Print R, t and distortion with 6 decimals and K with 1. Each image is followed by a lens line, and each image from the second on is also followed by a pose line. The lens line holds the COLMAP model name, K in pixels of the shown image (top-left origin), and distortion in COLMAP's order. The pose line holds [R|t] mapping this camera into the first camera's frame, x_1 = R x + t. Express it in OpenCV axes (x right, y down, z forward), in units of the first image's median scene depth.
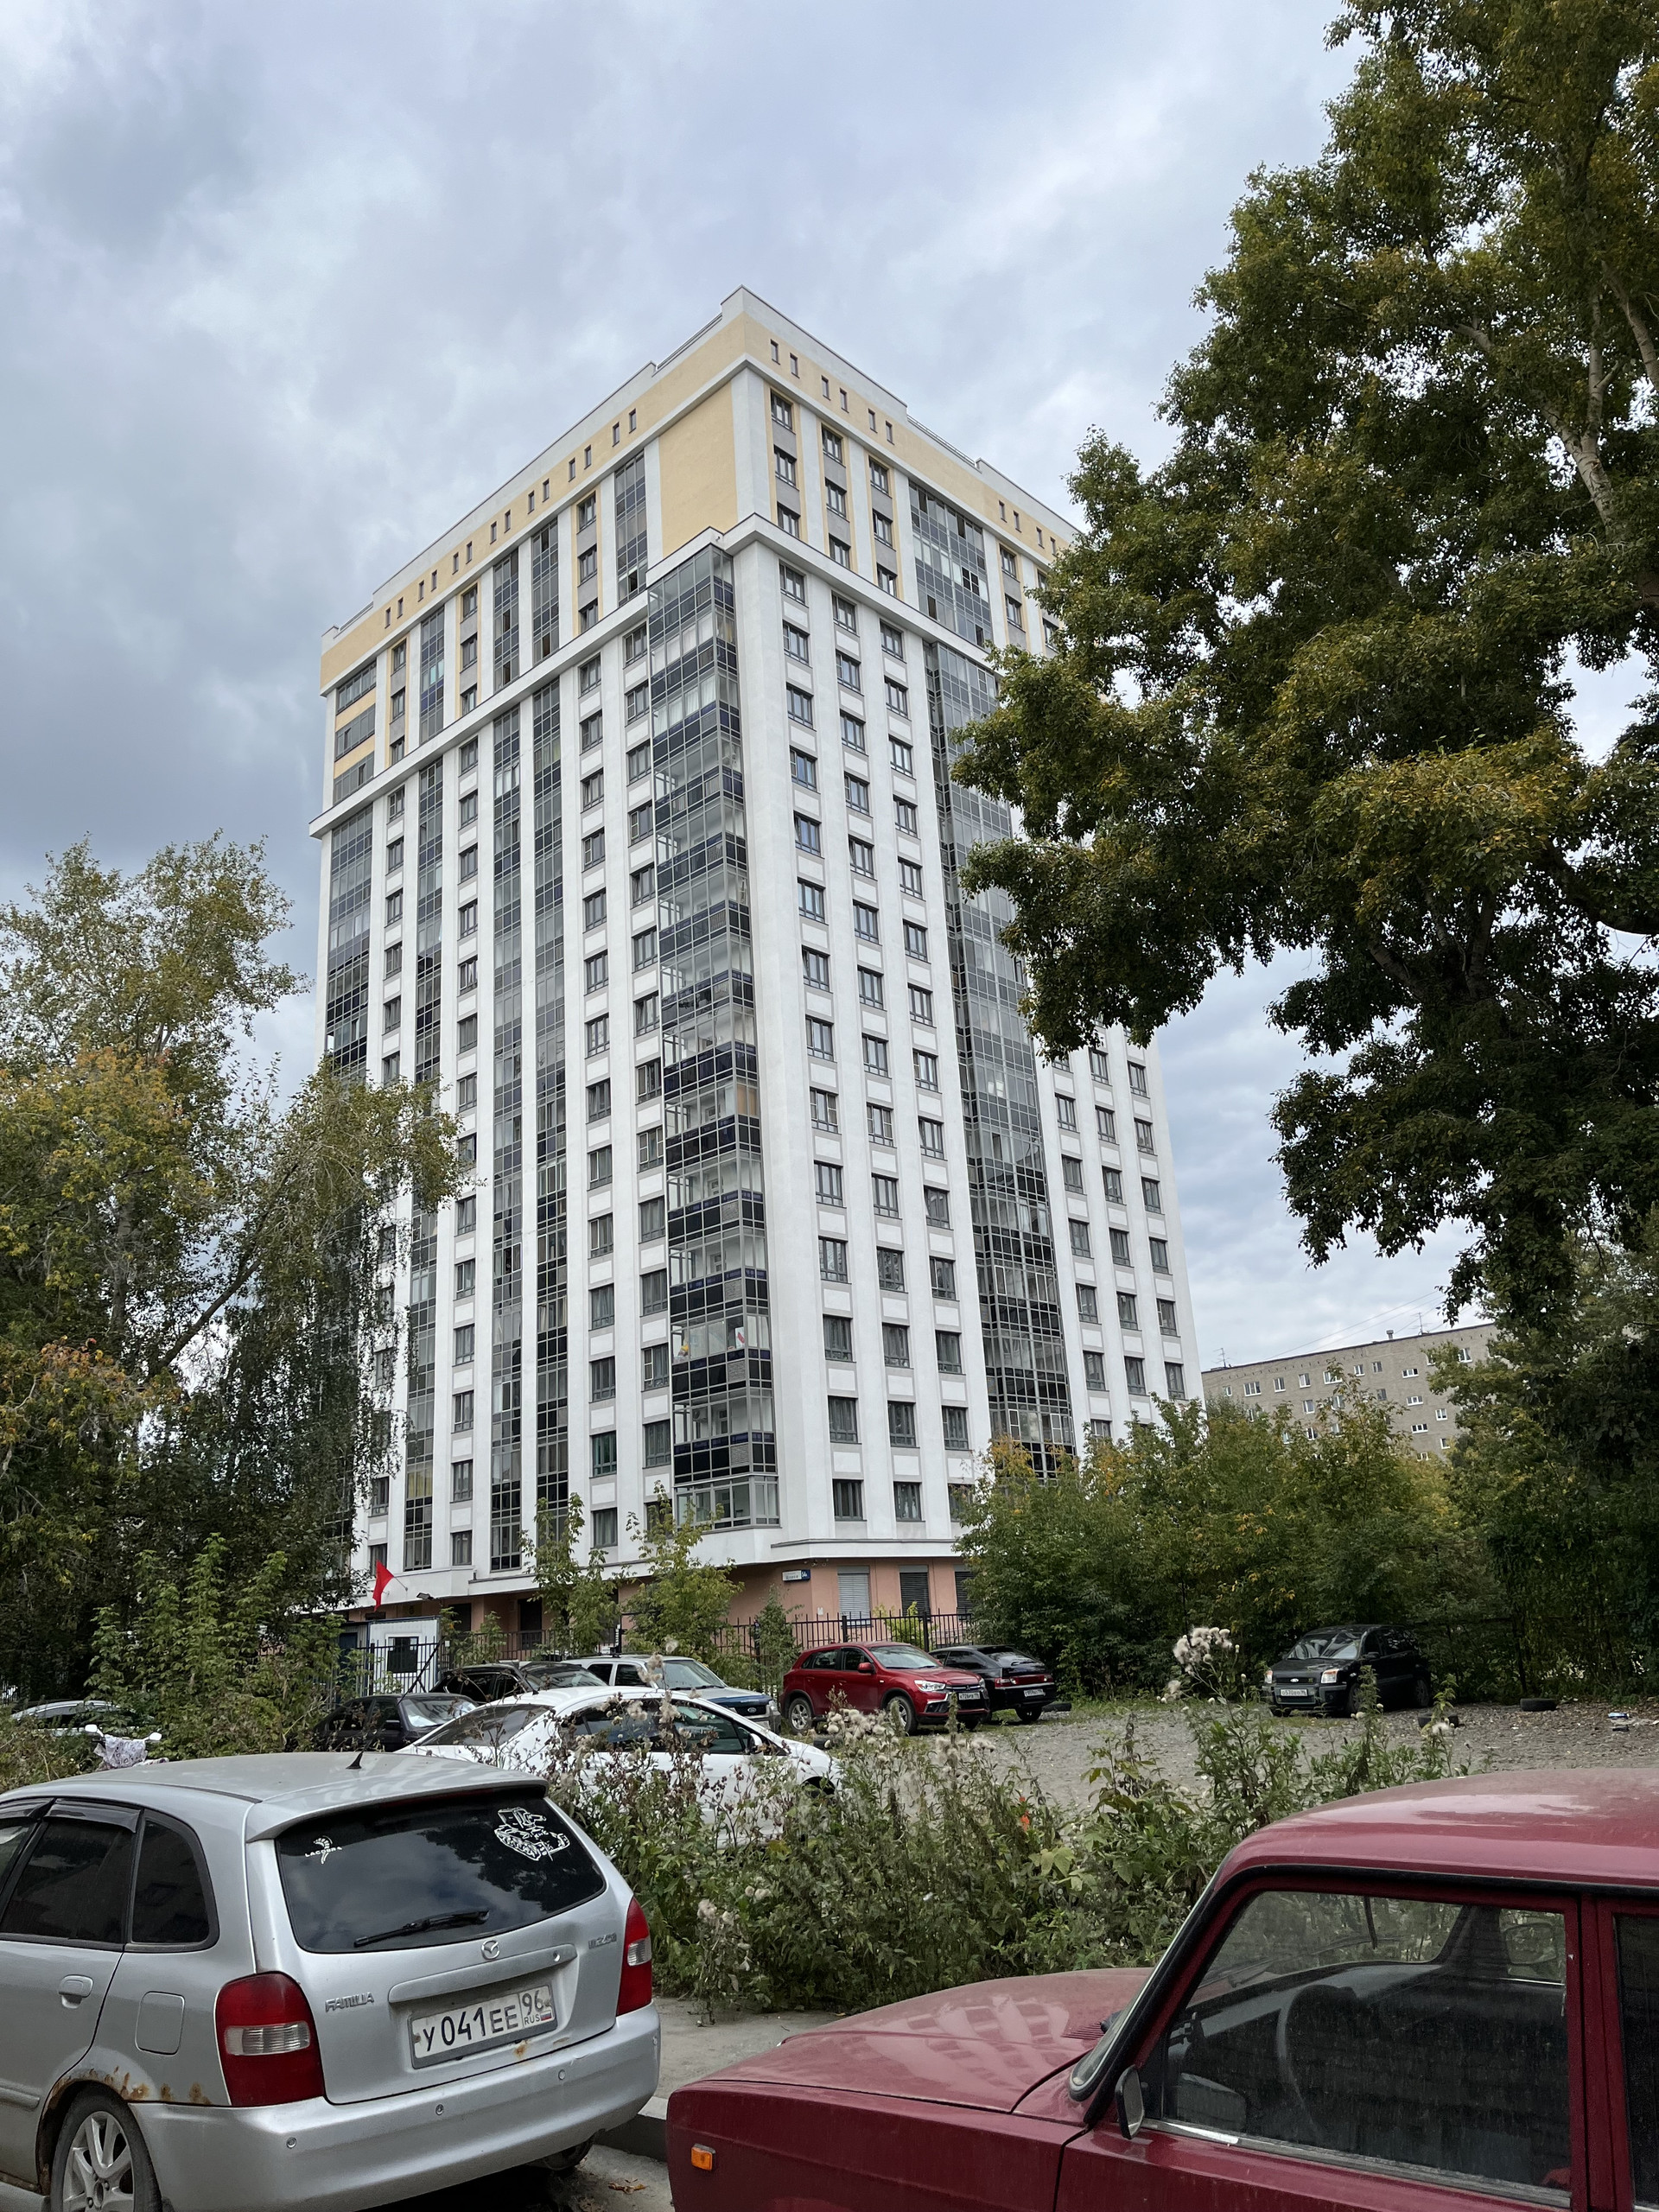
lens RADIAL K [[1665.9, 0, 827.4], [0, 1665.9, 1104.1], [0, 0, 1]] dist [0.003252, 0.000178]
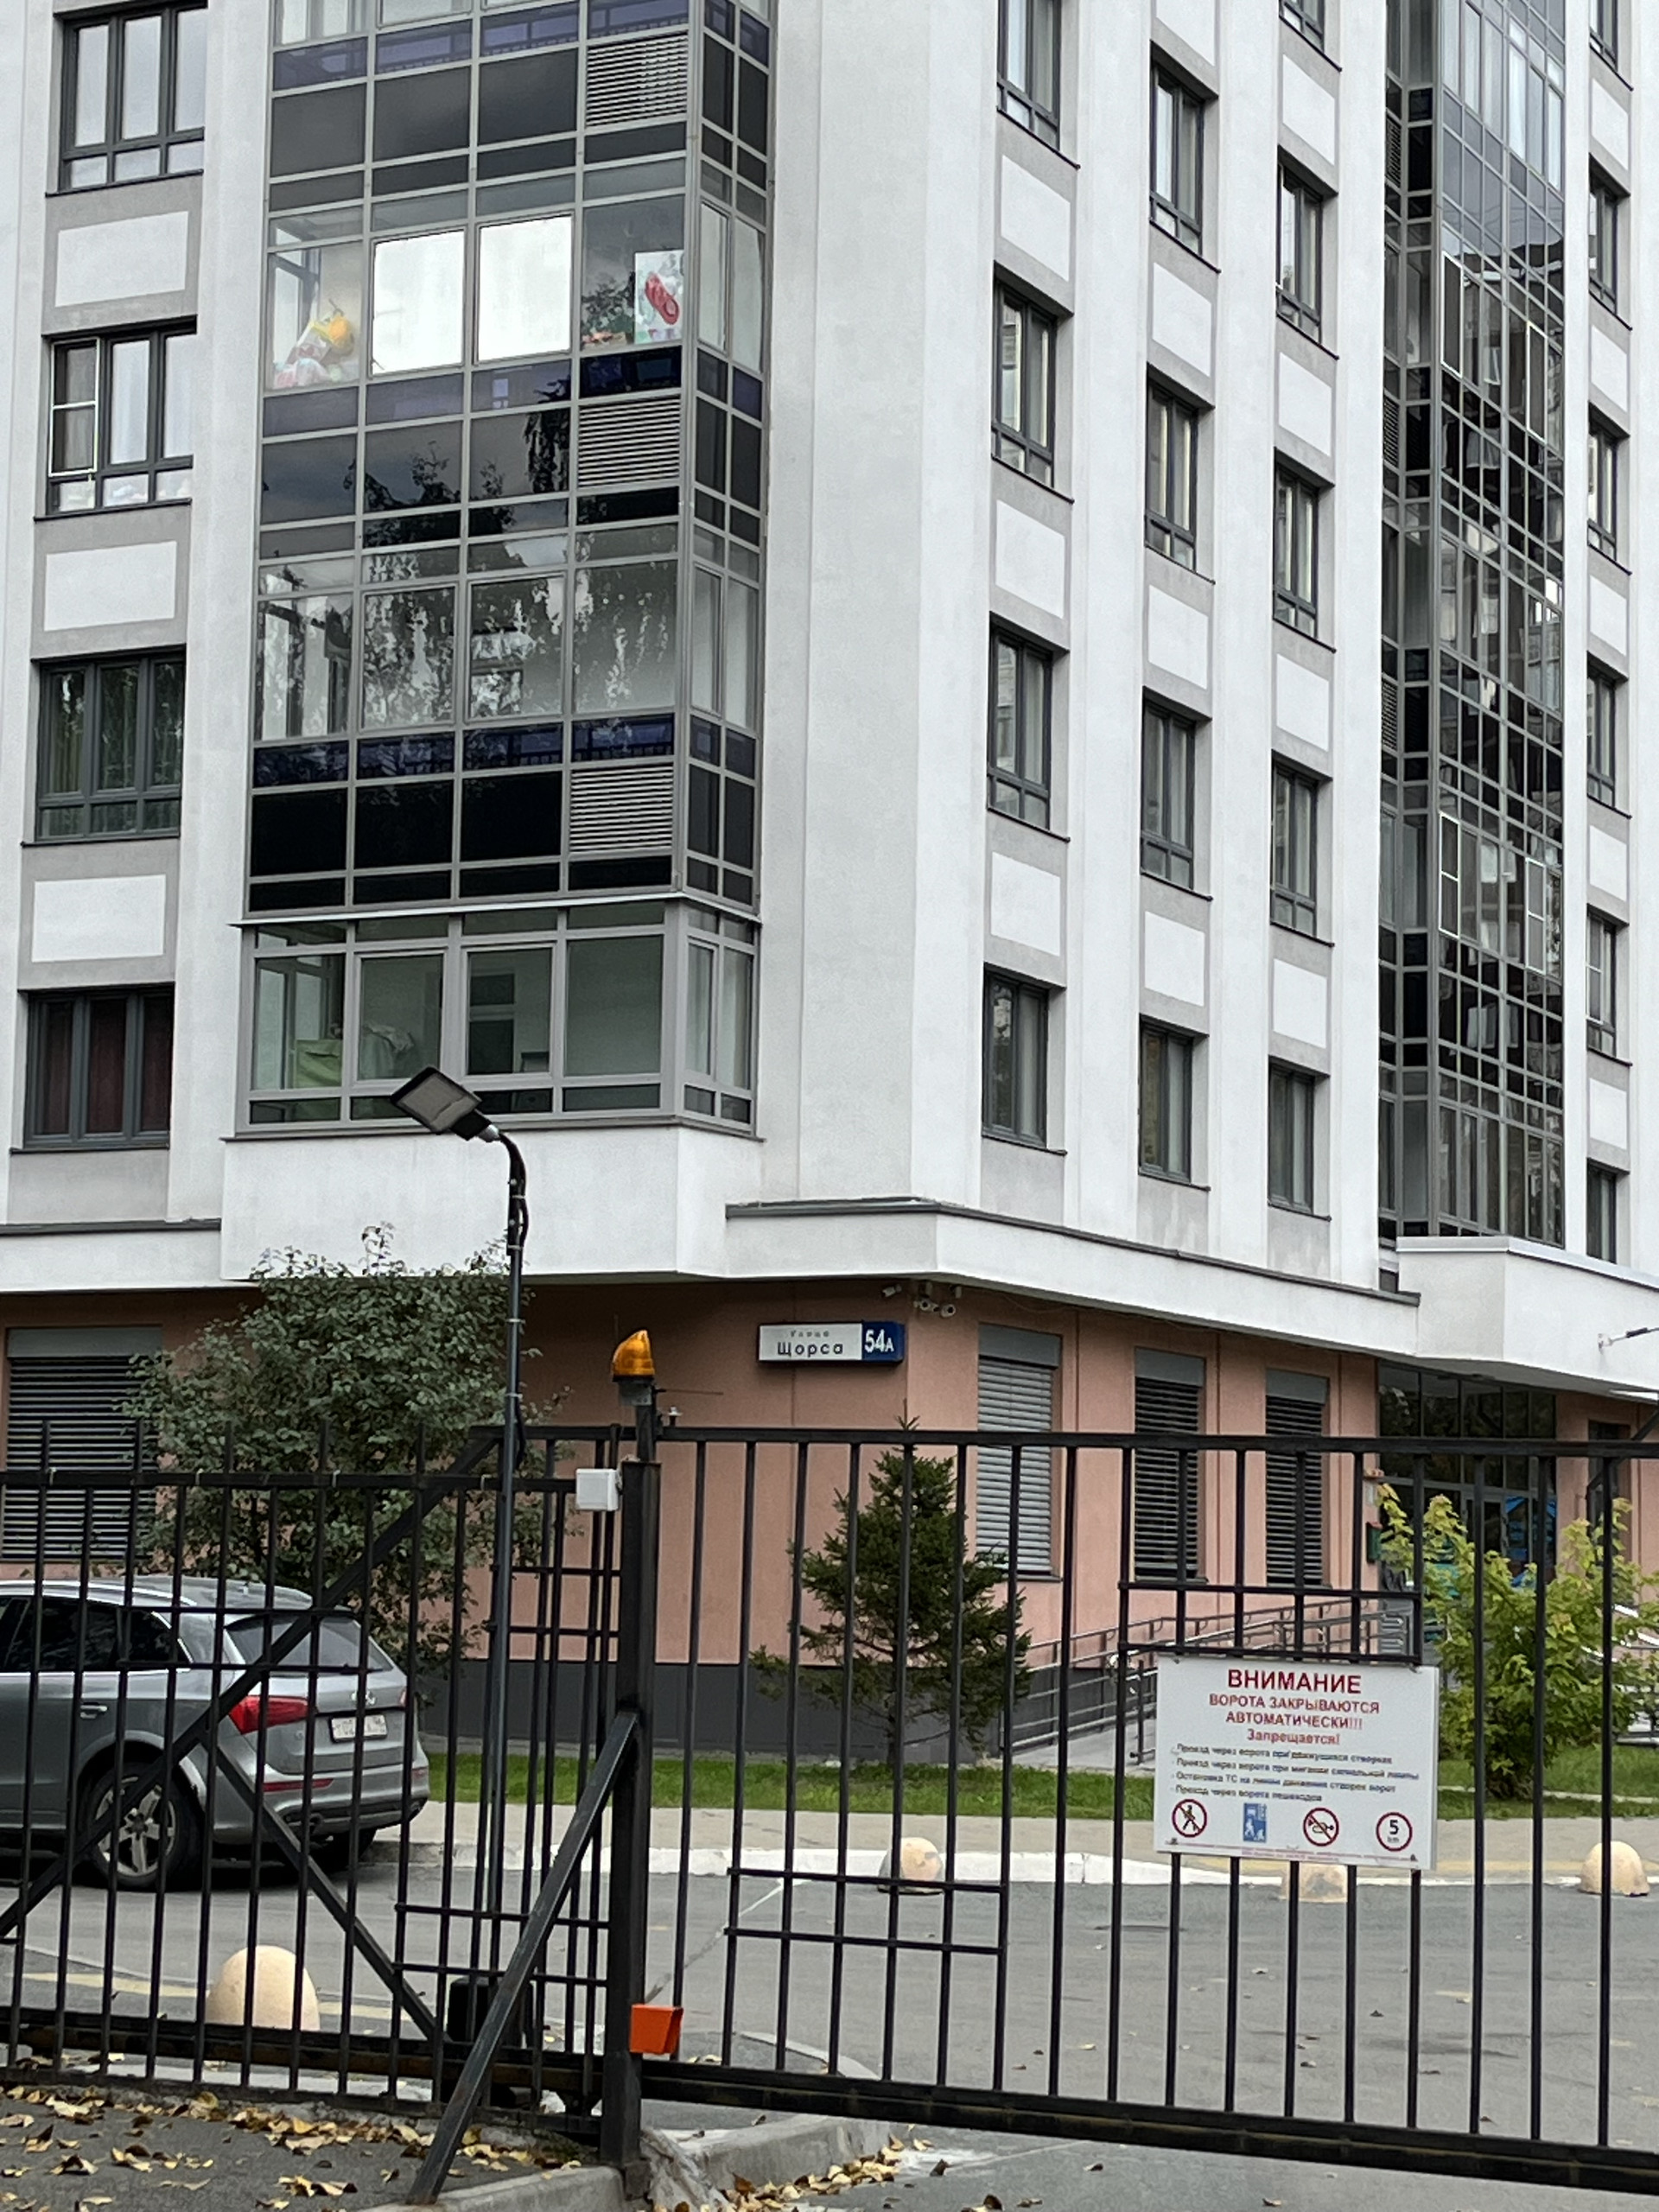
lens RADIAL K [[4292.8, 0, 830.1], [0, 4292.8, 1106.4], [0, 0, 1]] dist [0.244372, 0.000000]
pose [[0.958188, 0.108894, 0.264608, -0.174693], [-0.158445, 0.971957, 0.173766, 0.143560], [-0.238265, -0.208426, 0.948572, 0.430471]]
